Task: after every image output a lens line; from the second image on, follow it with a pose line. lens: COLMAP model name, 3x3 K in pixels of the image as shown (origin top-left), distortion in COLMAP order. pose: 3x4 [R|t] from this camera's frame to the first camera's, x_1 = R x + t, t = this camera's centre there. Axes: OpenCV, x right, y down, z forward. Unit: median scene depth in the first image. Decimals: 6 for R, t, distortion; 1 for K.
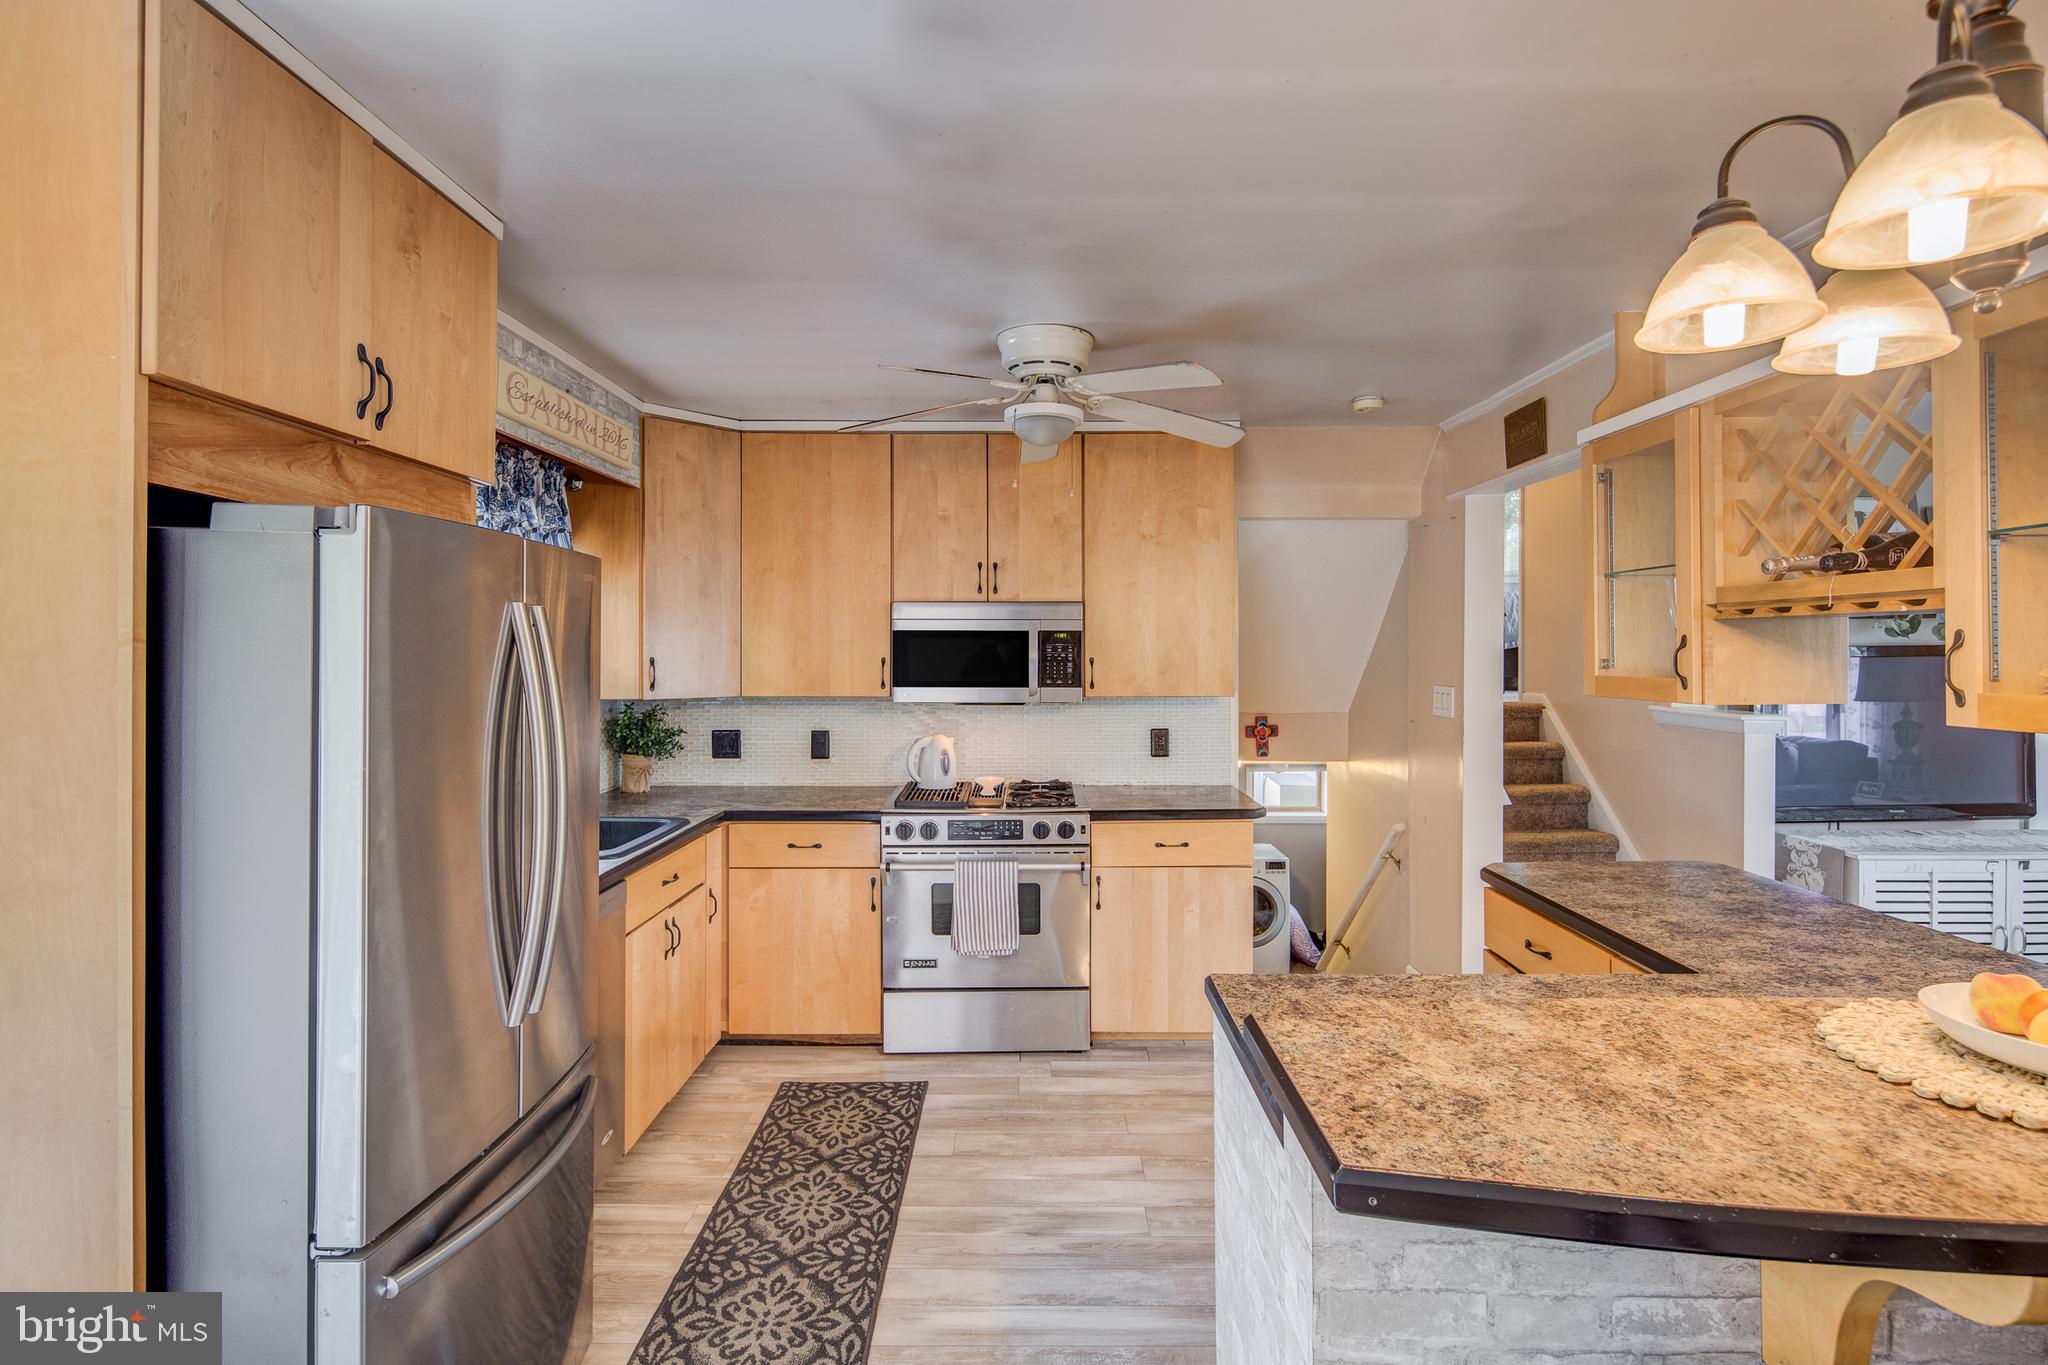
lens RADIAL K [[993.2, 0, 1033.4], [0, 993.2, 650.6], [0, 0, 1]] dist [0.010269, -0.006972]
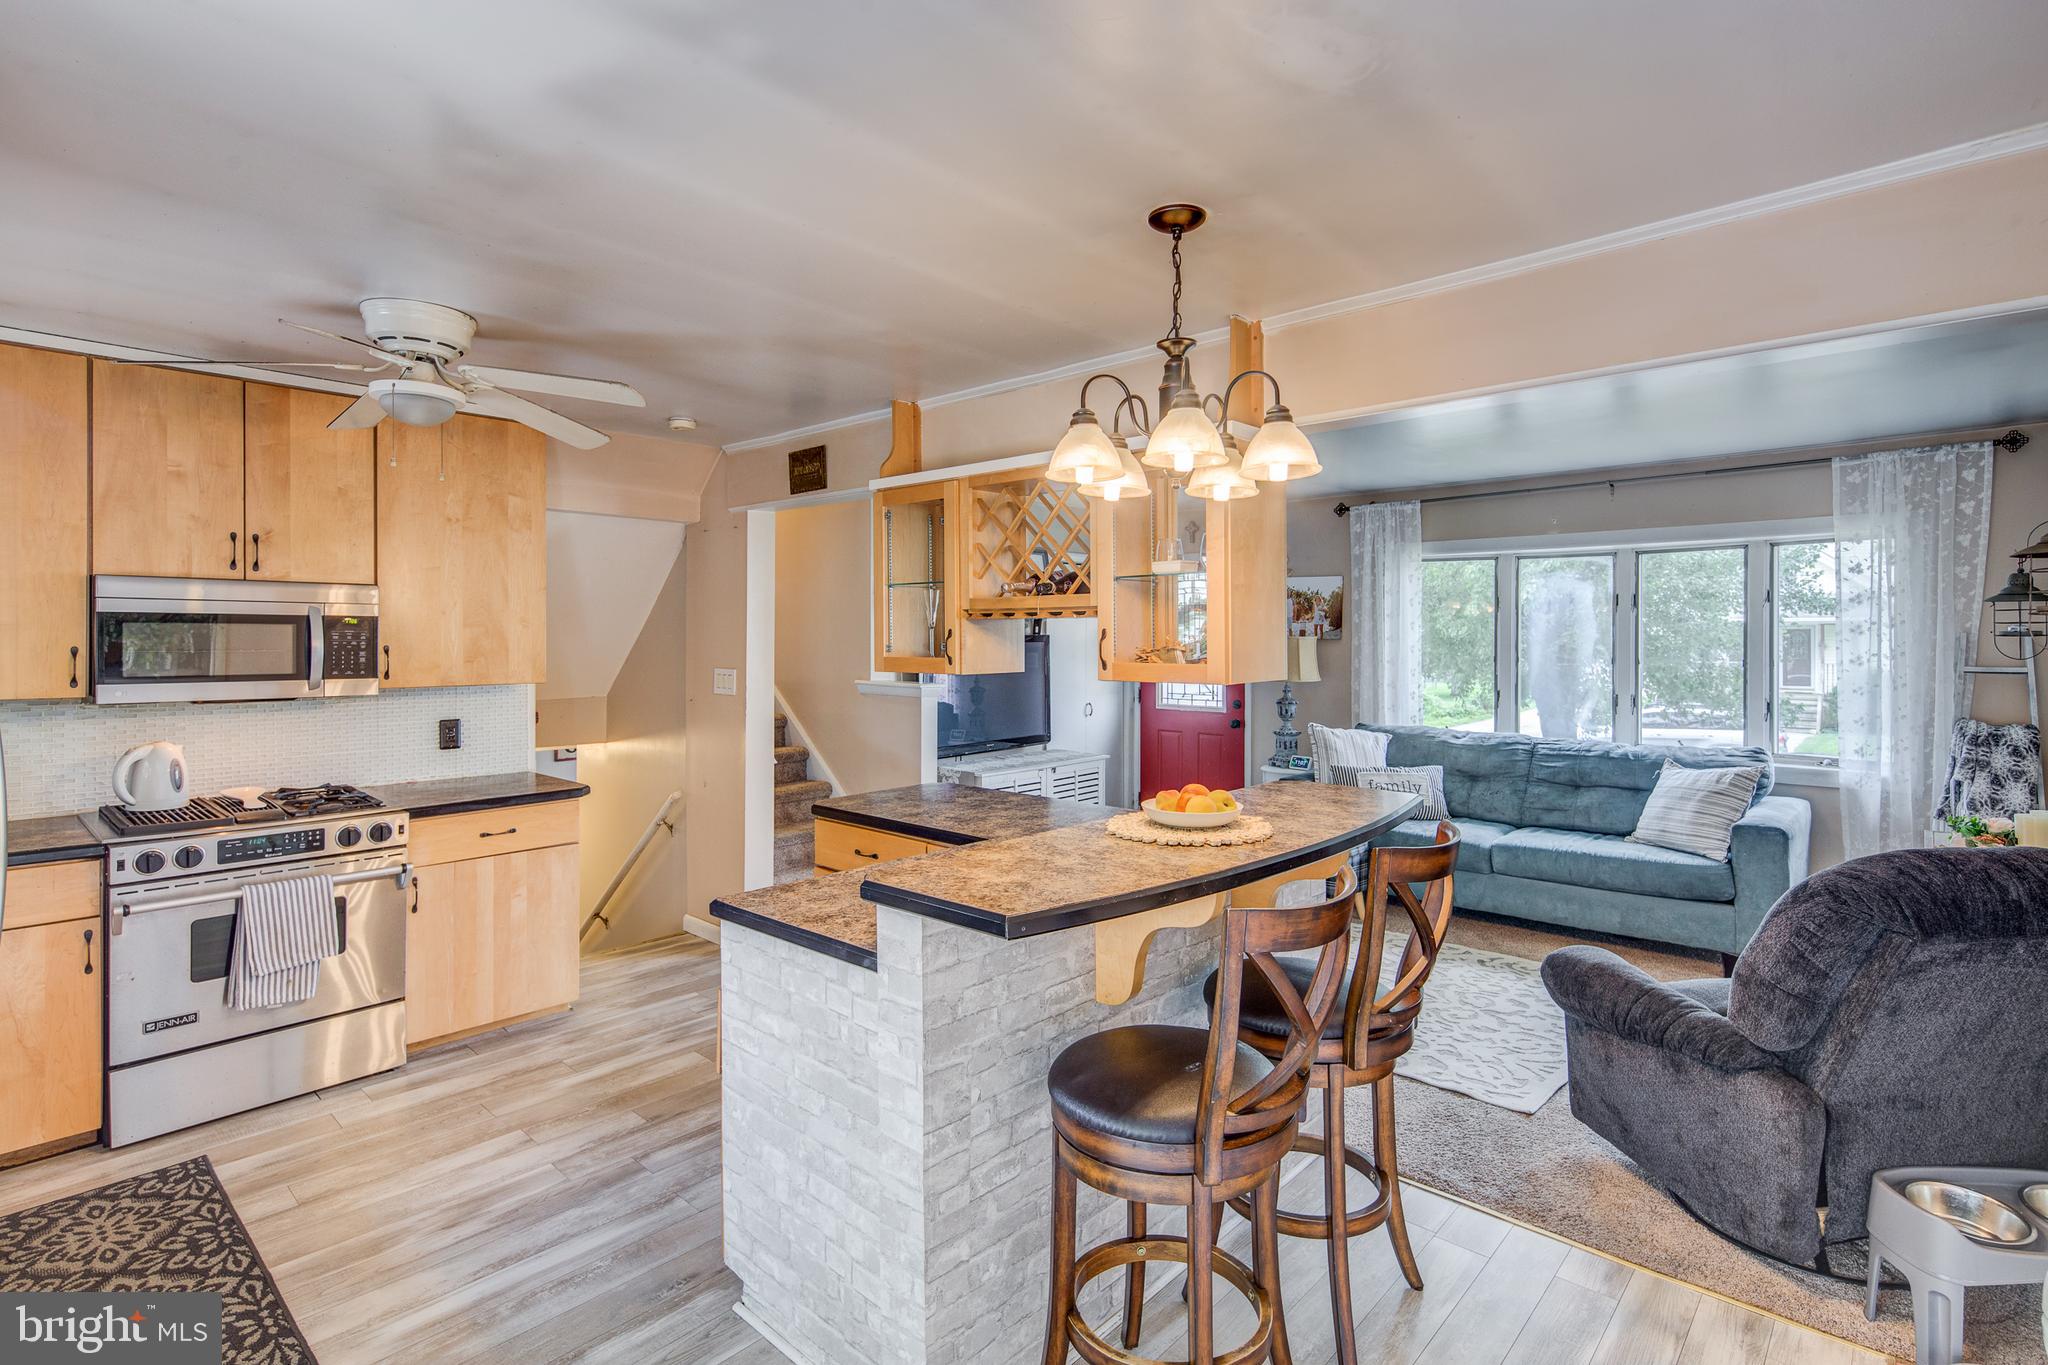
lens RADIAL K [[997.1, 0, 1023.5], [0, 997.1, 628.3], [0, 0, 1]] dist [0.005875, -0.001495]
pose [[0.676153, 0.008703, 0.736710, -0.249638], [-0.002488, 0.999952, -0.009529, -0.001686], [-0.736757, 0.004610, 0.676142, -0.069638]]
